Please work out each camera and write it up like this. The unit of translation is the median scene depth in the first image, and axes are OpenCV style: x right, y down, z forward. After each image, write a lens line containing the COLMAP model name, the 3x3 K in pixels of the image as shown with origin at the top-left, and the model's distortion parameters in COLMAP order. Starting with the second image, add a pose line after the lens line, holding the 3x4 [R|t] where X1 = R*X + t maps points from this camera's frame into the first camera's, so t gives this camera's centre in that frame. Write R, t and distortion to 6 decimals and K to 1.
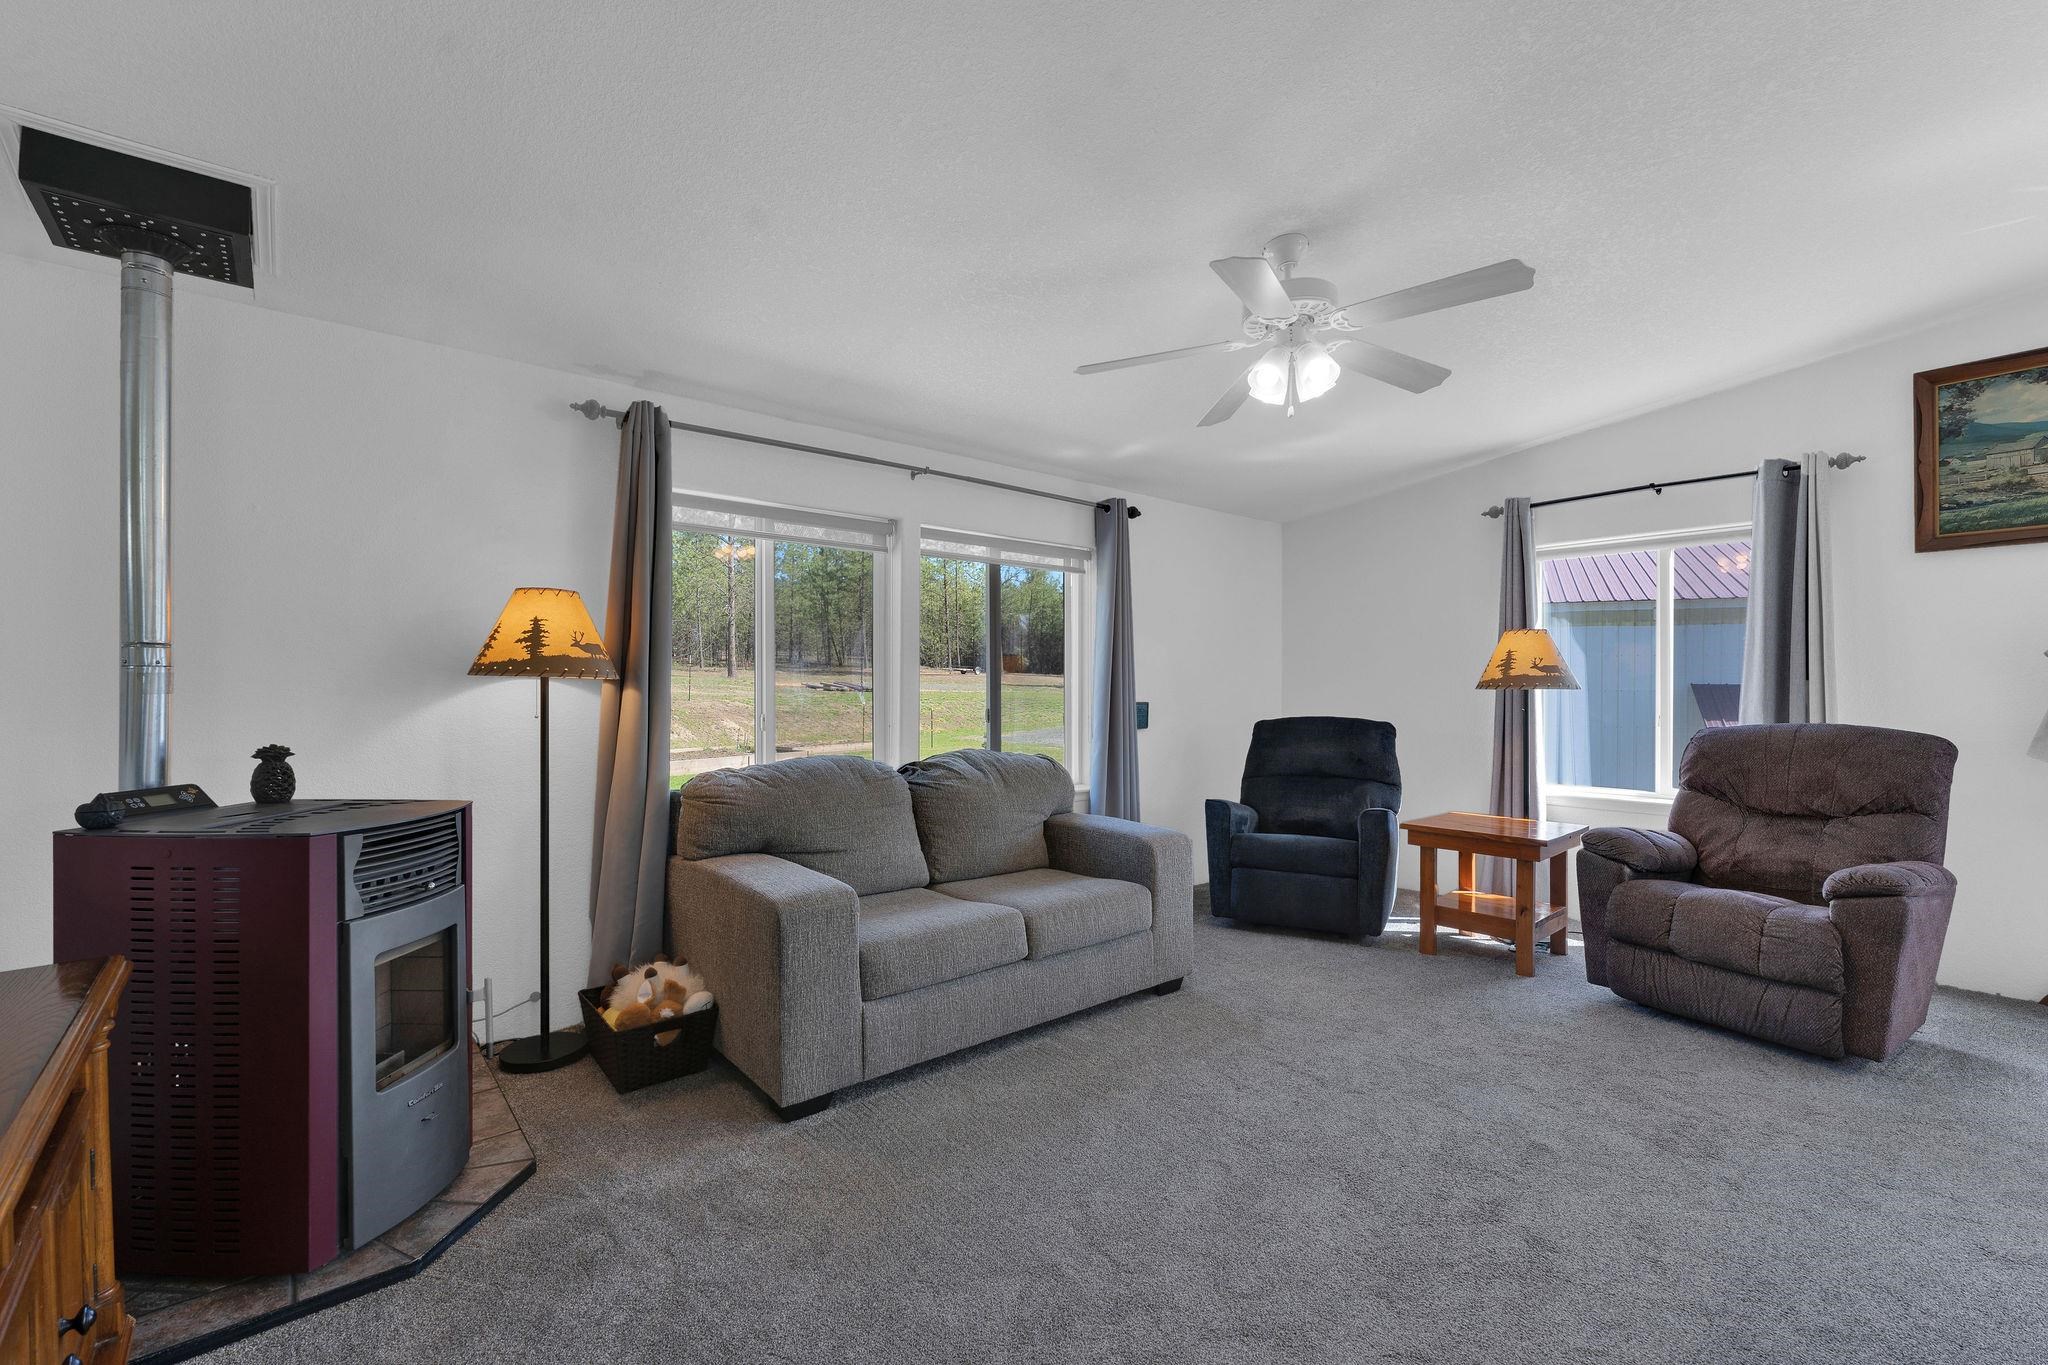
lens RADIAL K [[868.7, 0, 1024.0], [0, 868.7, 682.5], [0, 0, 1]] dist [-0.001308, 0.000143]
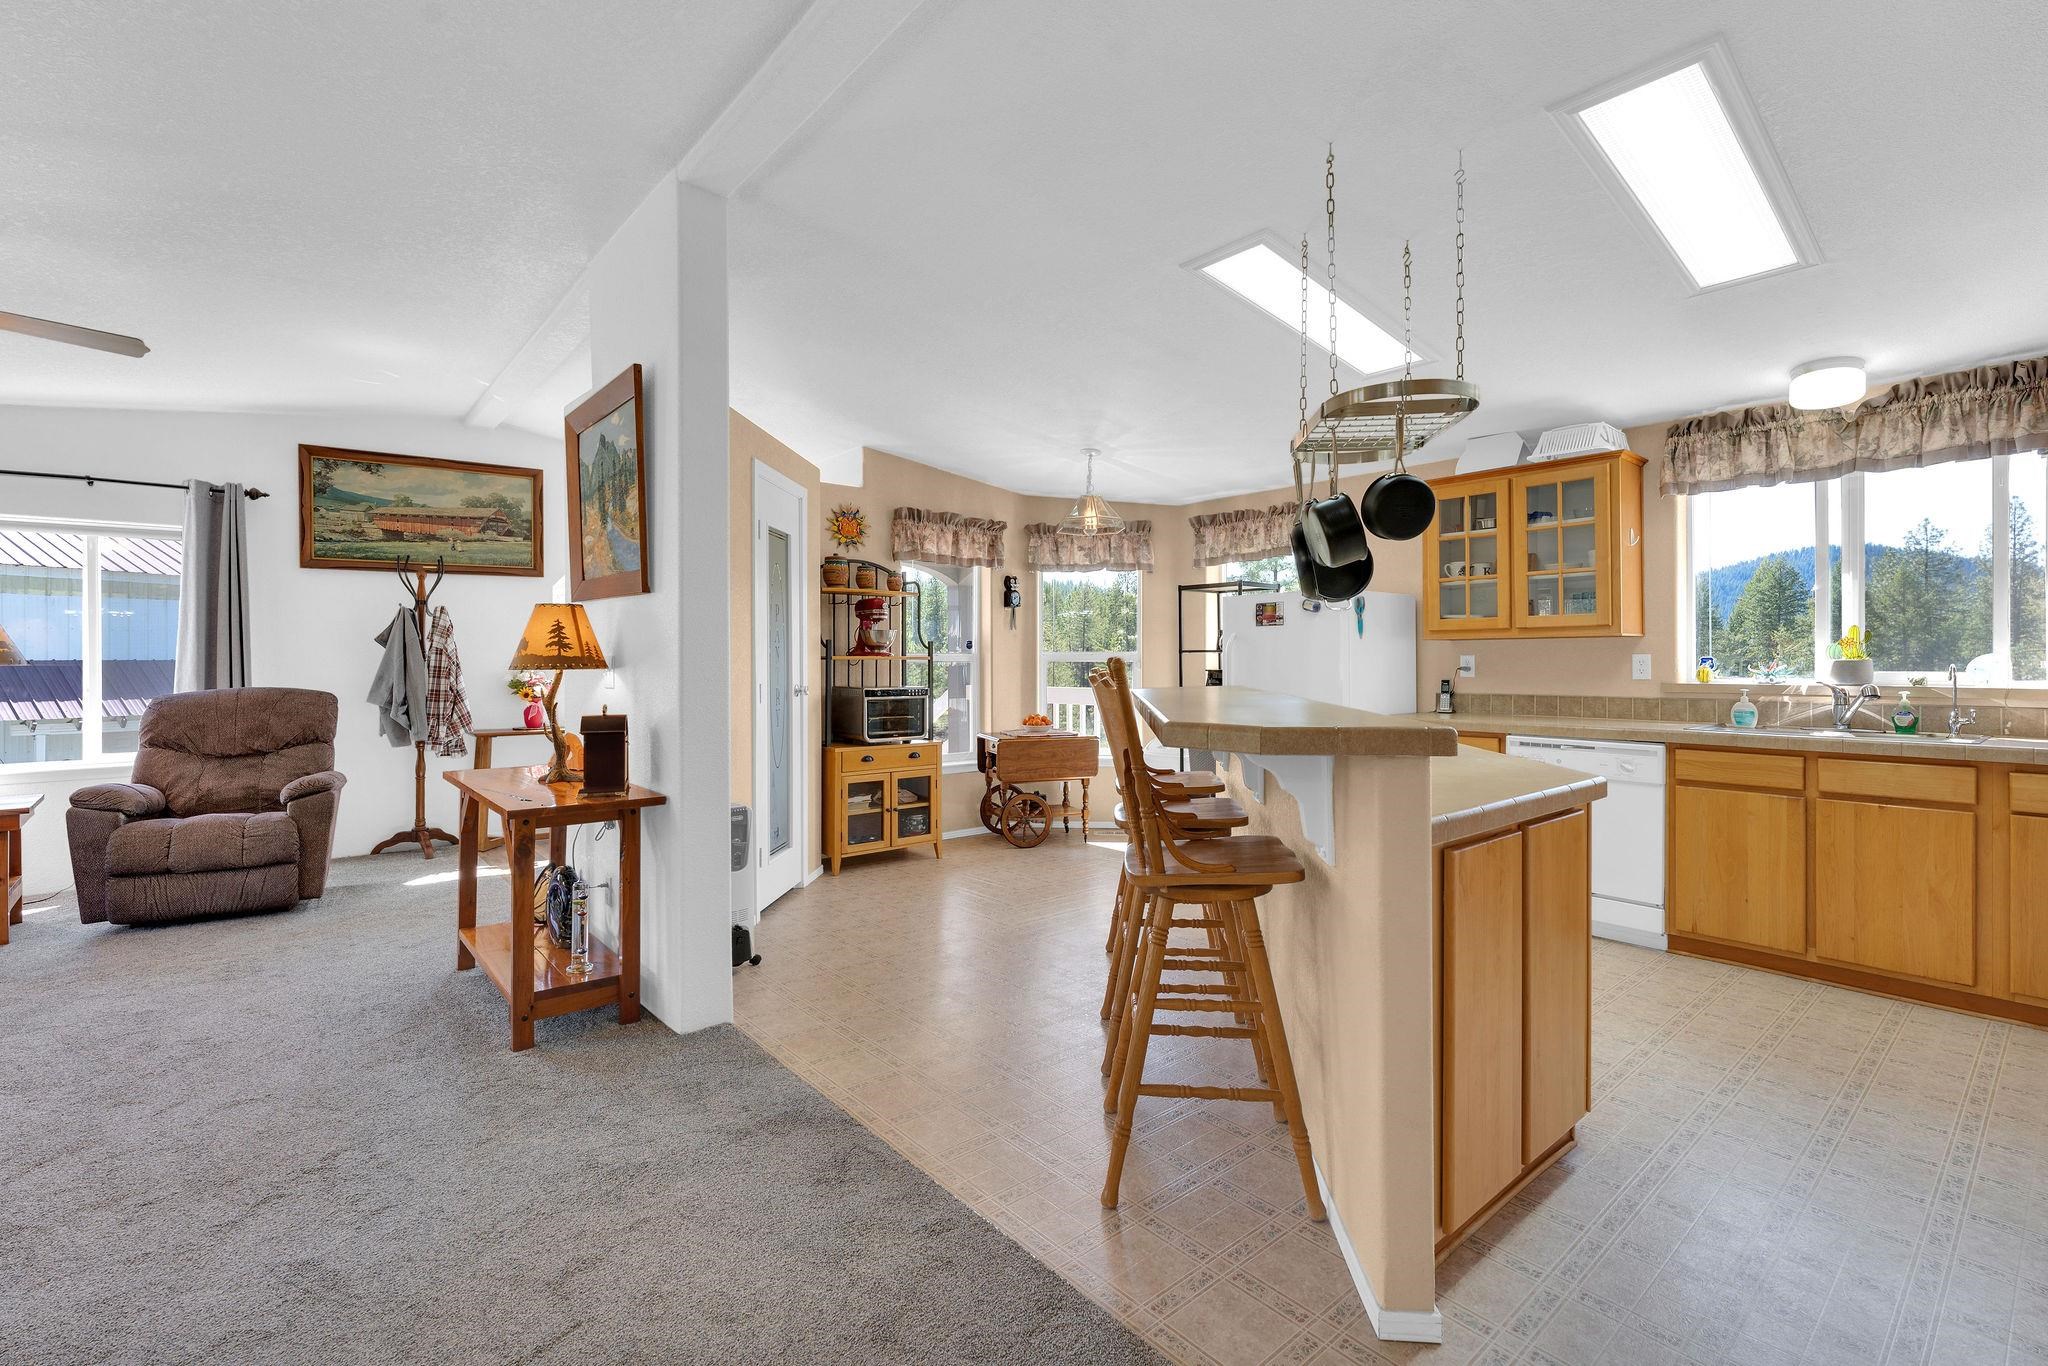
lens RADIAL K [[907.8, 0, 1015.1], [0, 907.8, 661.3], [0, 0, 1]] dist [-0.001409, -0.000092]
pose [[0.008114, -0.006904, 0.999943, -0.505189], [0.003020, 0.999972, 0.006880, -0.000108], [-0.999963, 0.002964, 0.008135, -0.217187]]
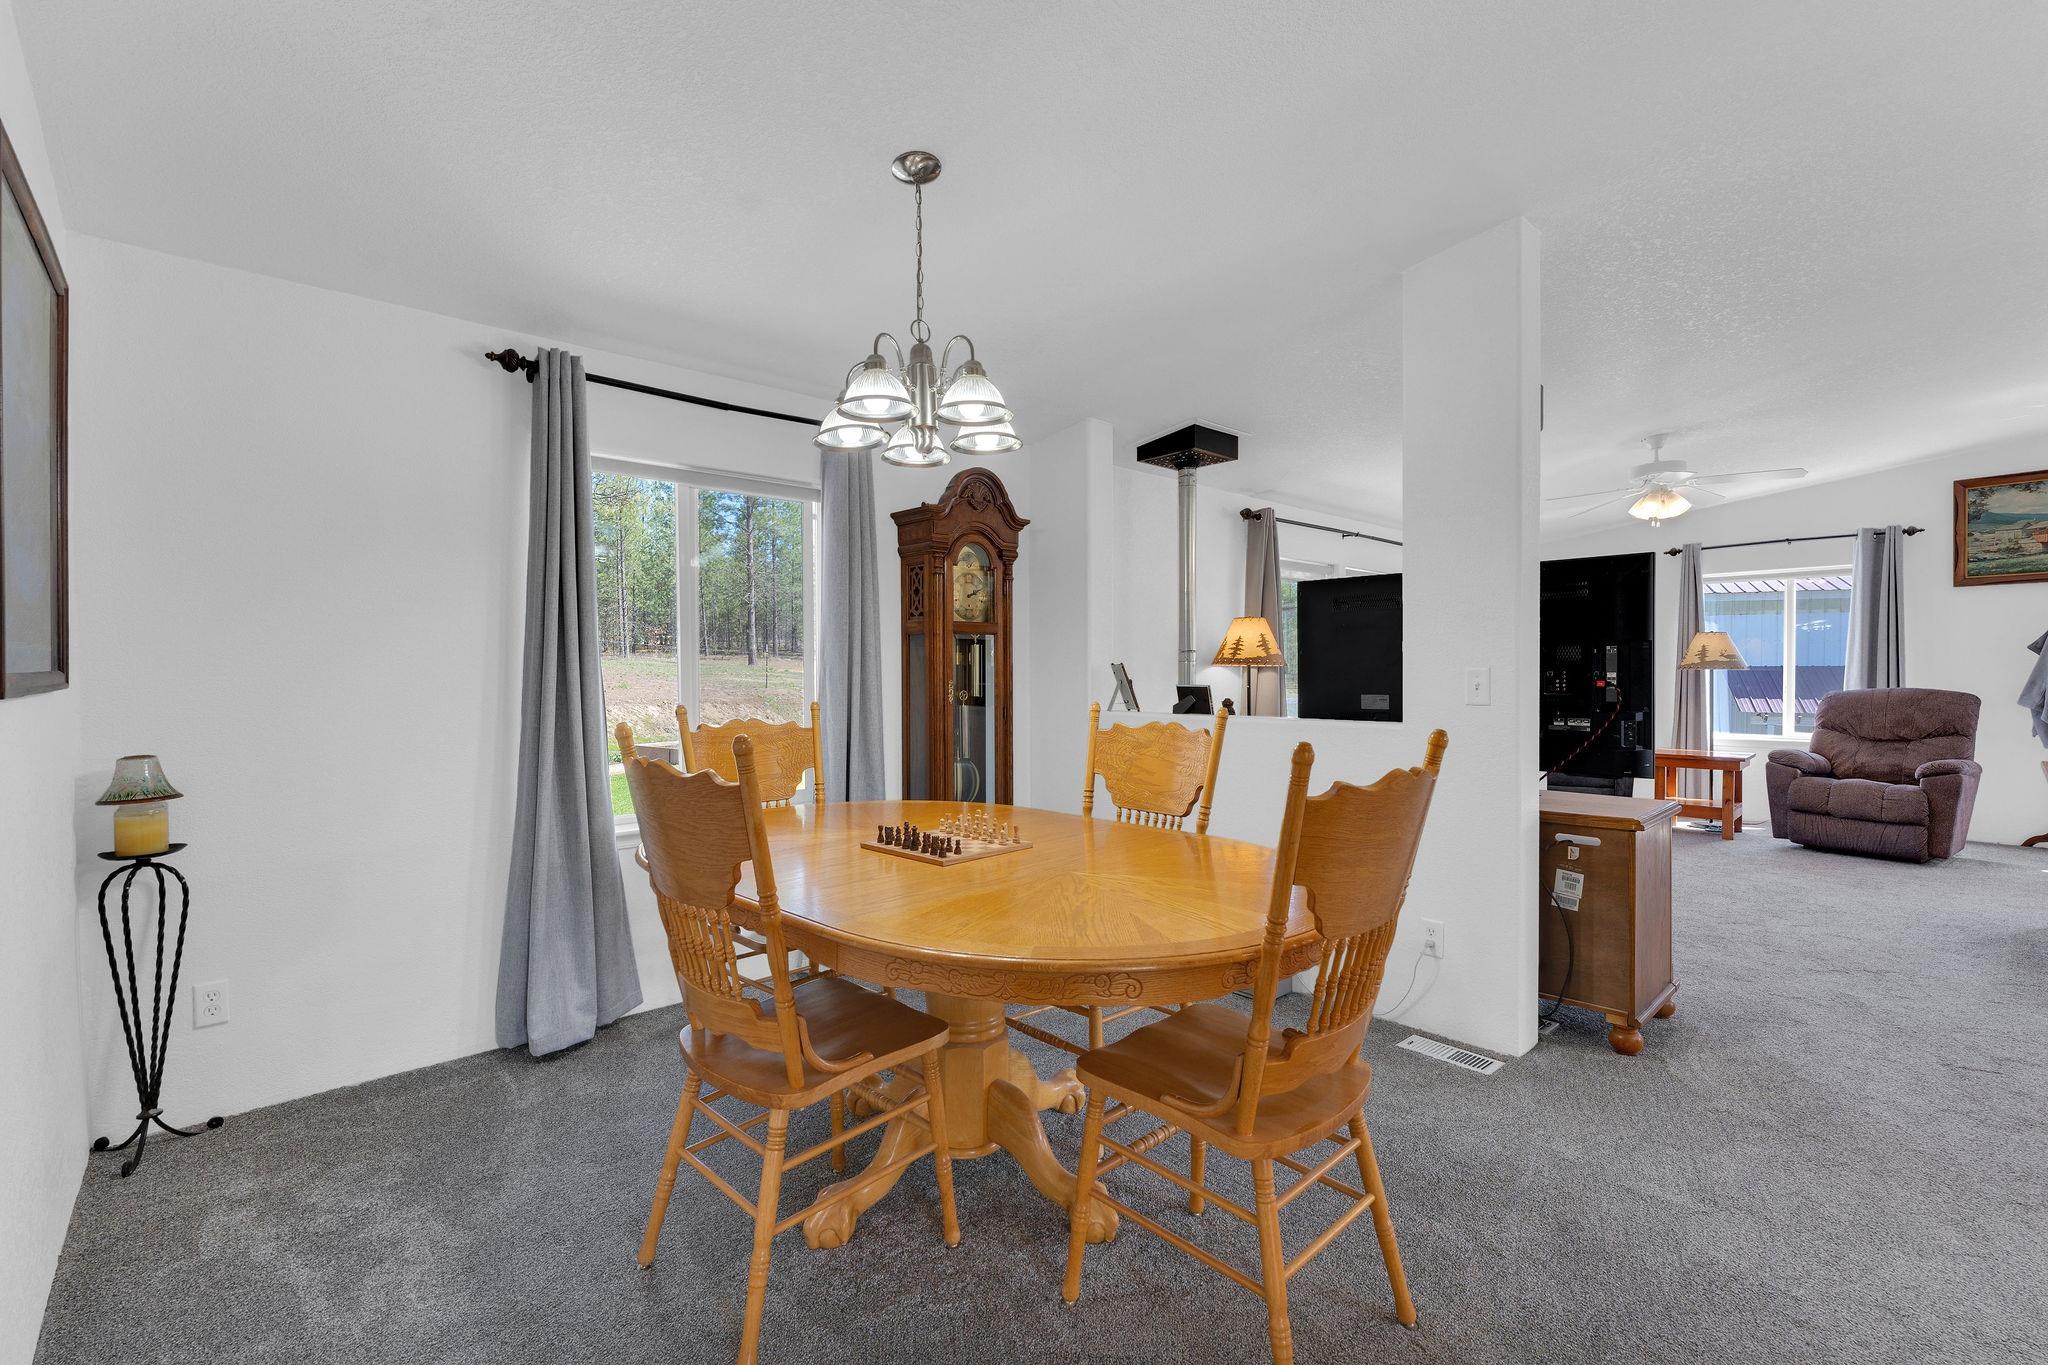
lens RADIAL K [[903.8, 0, 1024.0], [0, 903.8, 682.5], [0, 0, 1]] dist [-0.000707, 0.000086]
pose [[0.999098, -0.006603, 0.041938, -0.903578], [0.005961, 0.999863, 0.015425, -0.001496], [-0.042034, -0.015161, 0.999001, -0.722175]]
